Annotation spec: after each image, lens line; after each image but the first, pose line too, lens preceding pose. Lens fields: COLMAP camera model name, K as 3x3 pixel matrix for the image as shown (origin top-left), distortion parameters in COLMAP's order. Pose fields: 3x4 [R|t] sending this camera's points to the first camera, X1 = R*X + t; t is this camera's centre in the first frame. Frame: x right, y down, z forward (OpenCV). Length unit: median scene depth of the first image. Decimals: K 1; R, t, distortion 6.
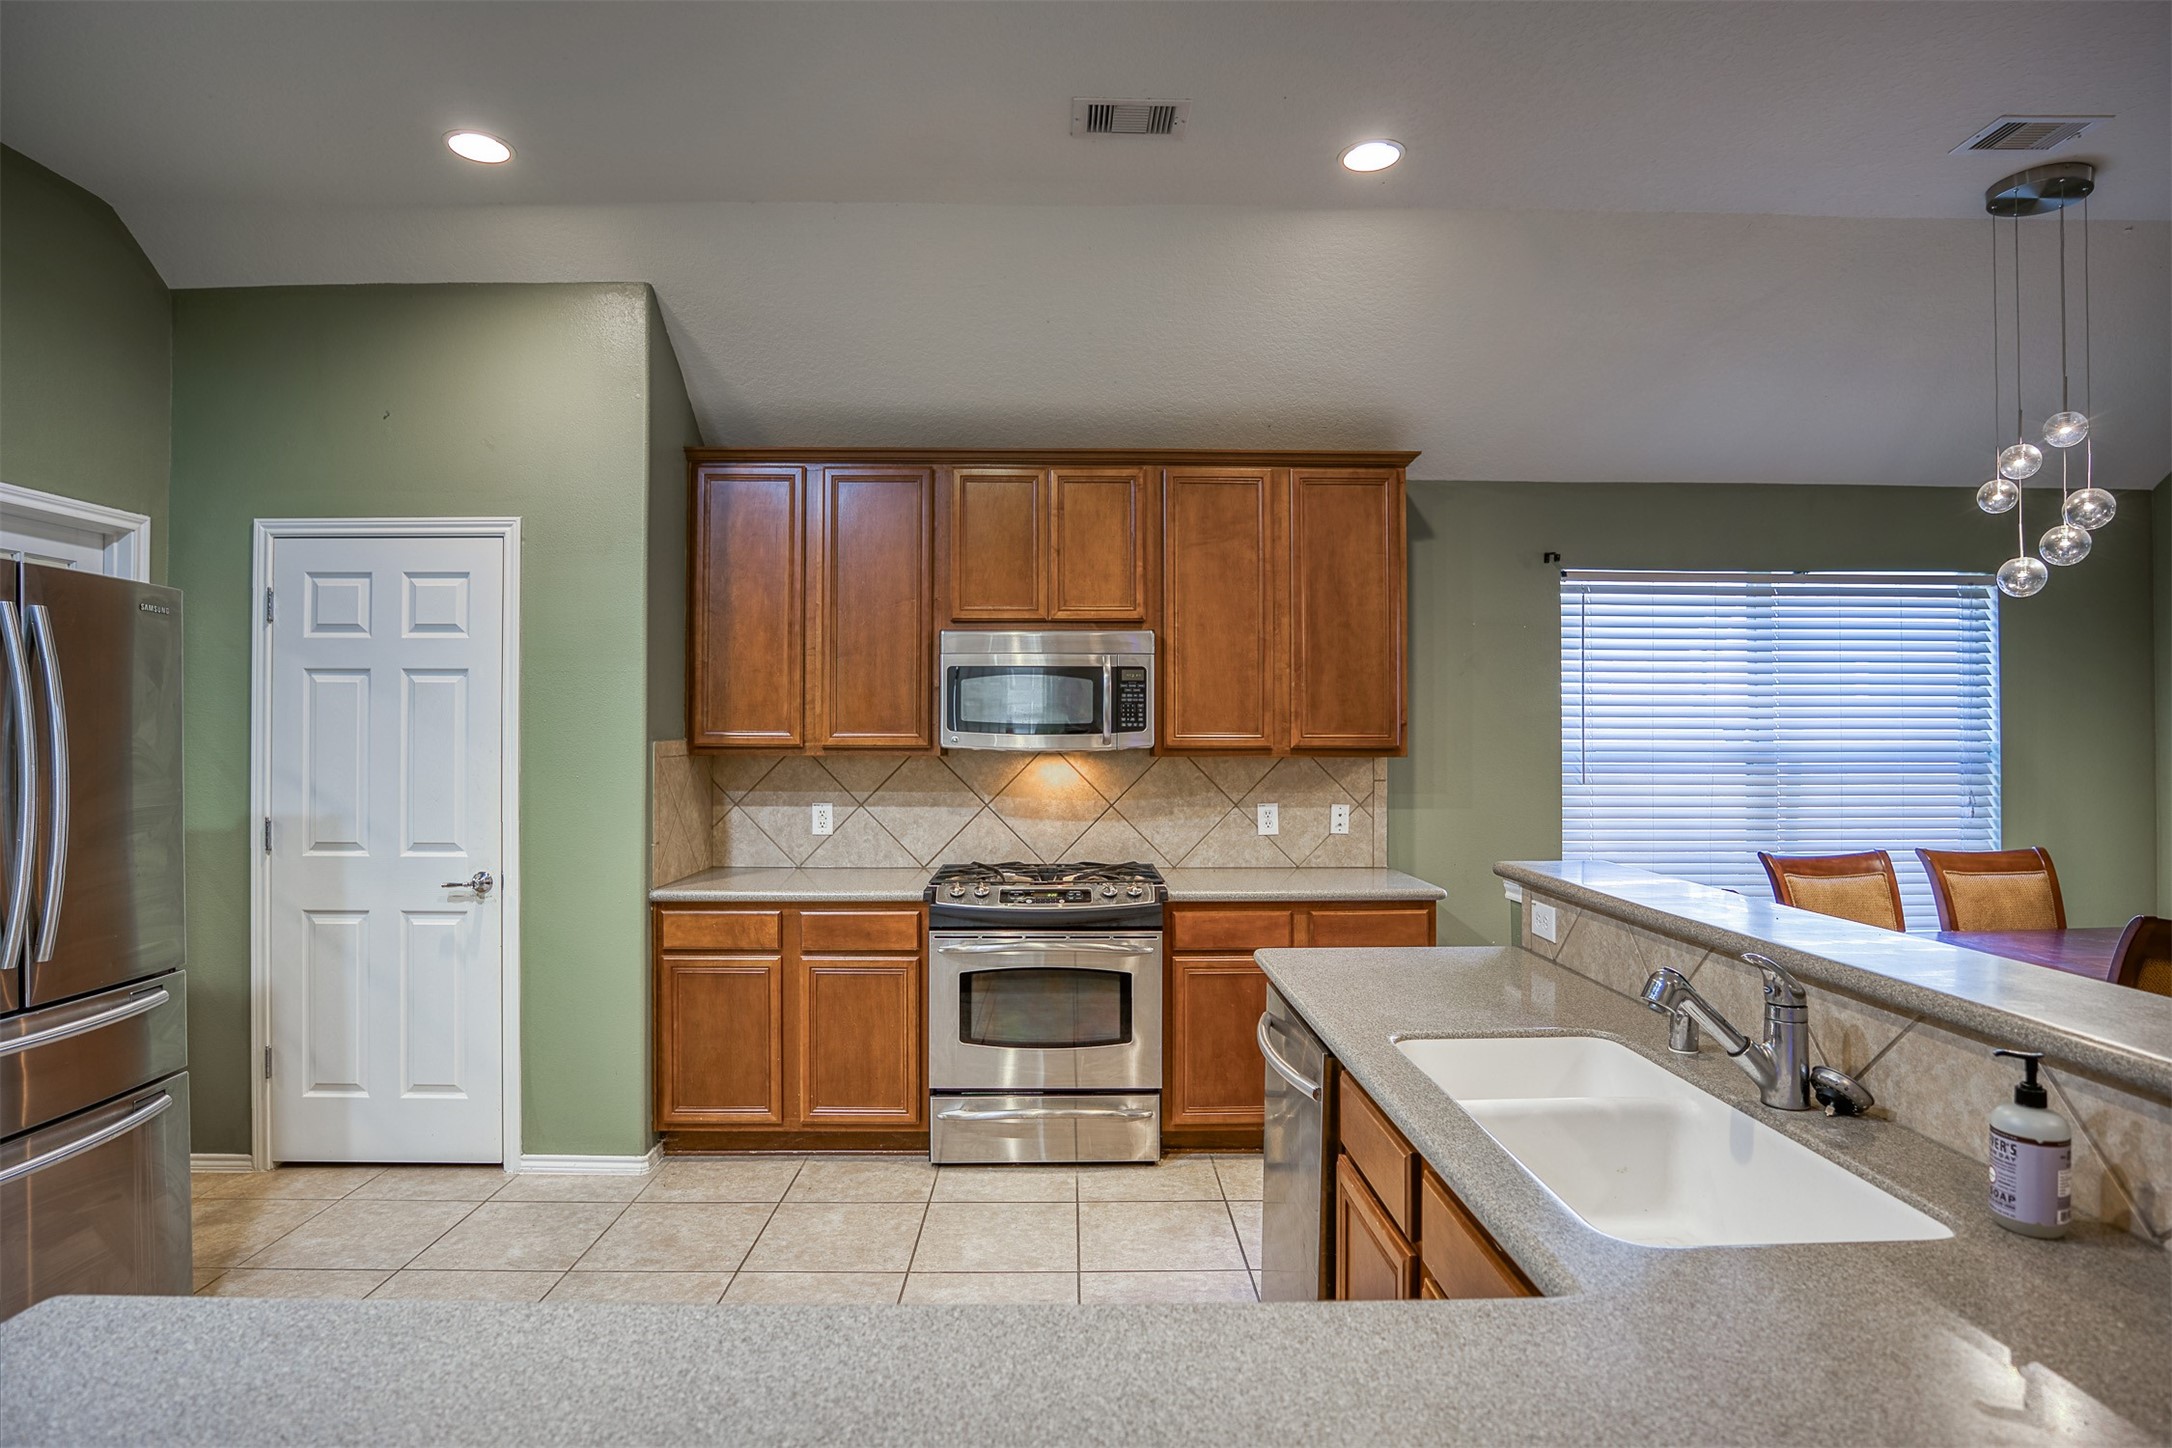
lens RADIAL K [[1149.5, 0, 1077.4], [0, 1149.5, 723.2], [0, 0, 1]] dist [-0.047195, 0.015905]
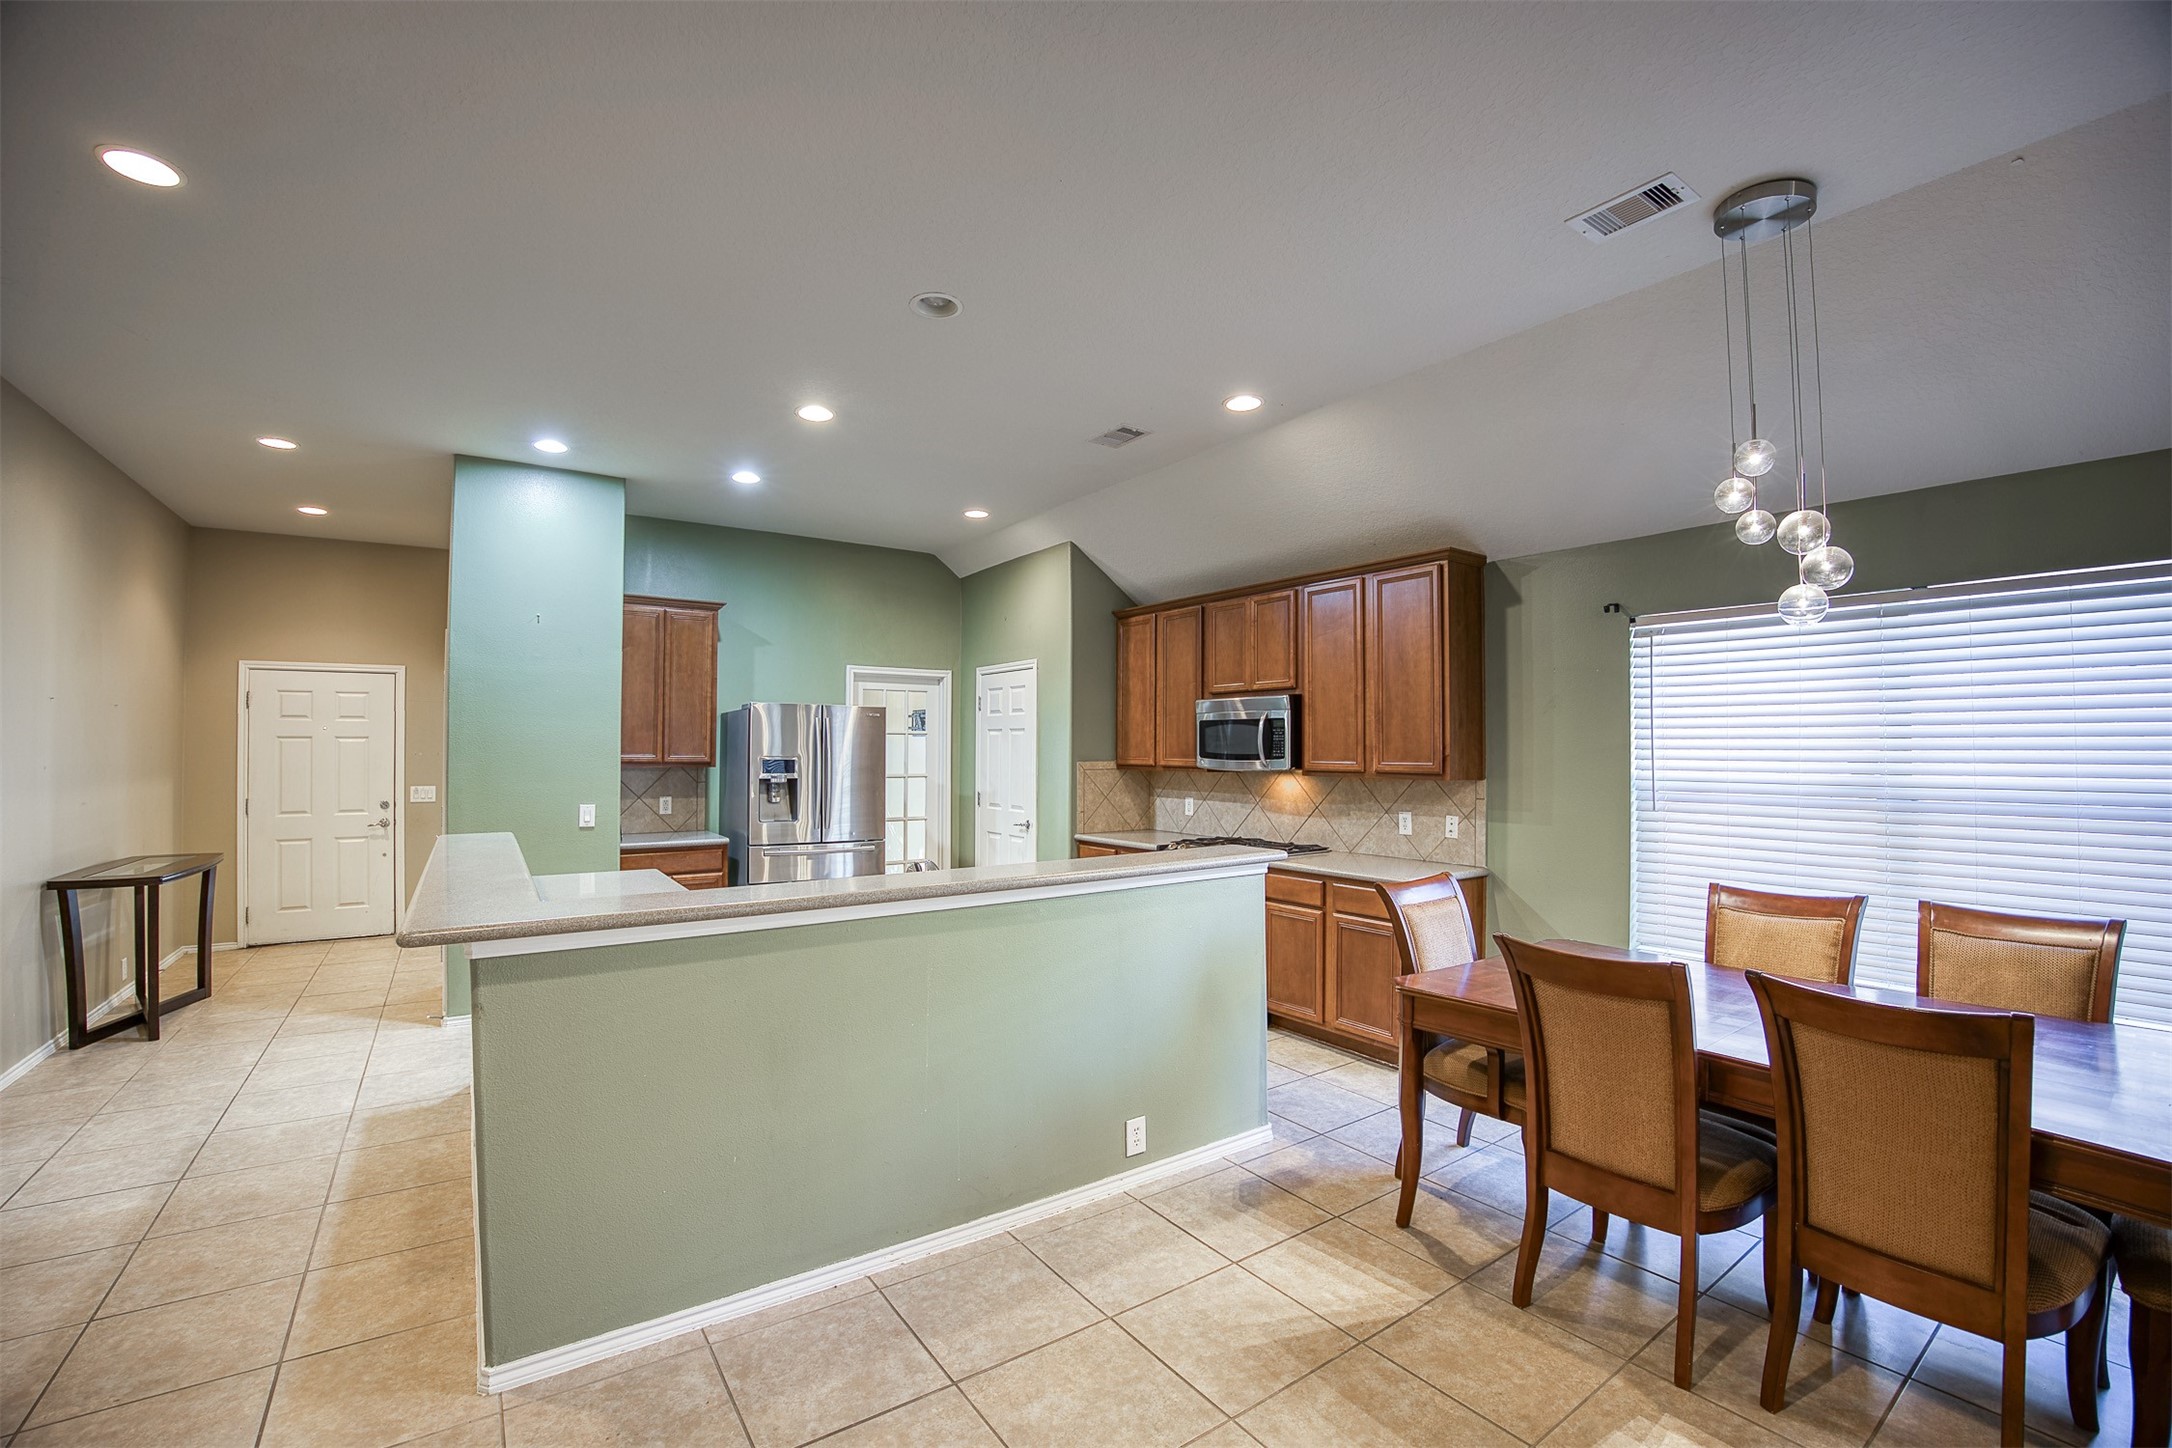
lens RADIAL K [[904.1, 0, 1089.3], [0, 904.1, 726.9], [0, 0, 1]] dist [-0.071898, 0.011795]
pose [[0.571179, -0.018256, -0.820622, 0.907204], [0.003863, 0.999801, -0.019554, -0.013702], [0.820816, 0.007998, 0.571136, 0.079586]]
